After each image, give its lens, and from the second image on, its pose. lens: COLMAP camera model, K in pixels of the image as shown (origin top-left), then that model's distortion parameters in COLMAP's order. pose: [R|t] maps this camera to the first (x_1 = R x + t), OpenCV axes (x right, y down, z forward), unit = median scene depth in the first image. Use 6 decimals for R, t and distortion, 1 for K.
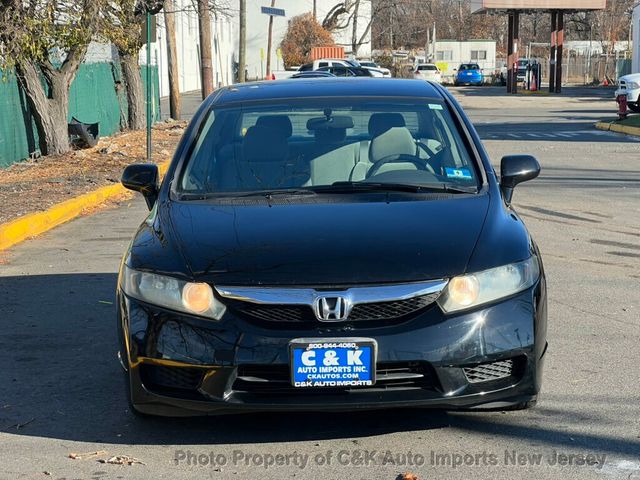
lens RADIAL K [[1423.3, 0, 320.0], [0, 1423.3, 240.0], [0, 0, 1]] dist [0.206420, 0.179912]
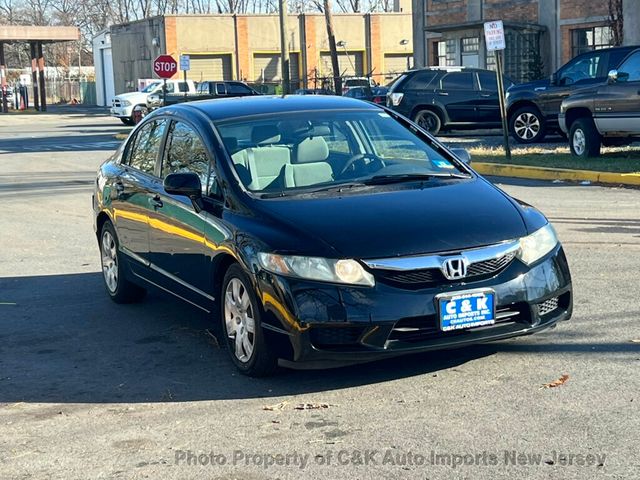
lens RADIAL K [[1202.4, 0, 320.0], [0, 1202.4, 240.0], [0, 0, 1]] dist [0.192742, -0.226102]
pose [[0.909700, -0.082755, 0.406937, -0.551942], [0.081032, 0.996480, 0.021499, -0.011942], [-0.407284, 0.013418, 0.913203, 0.042149]]
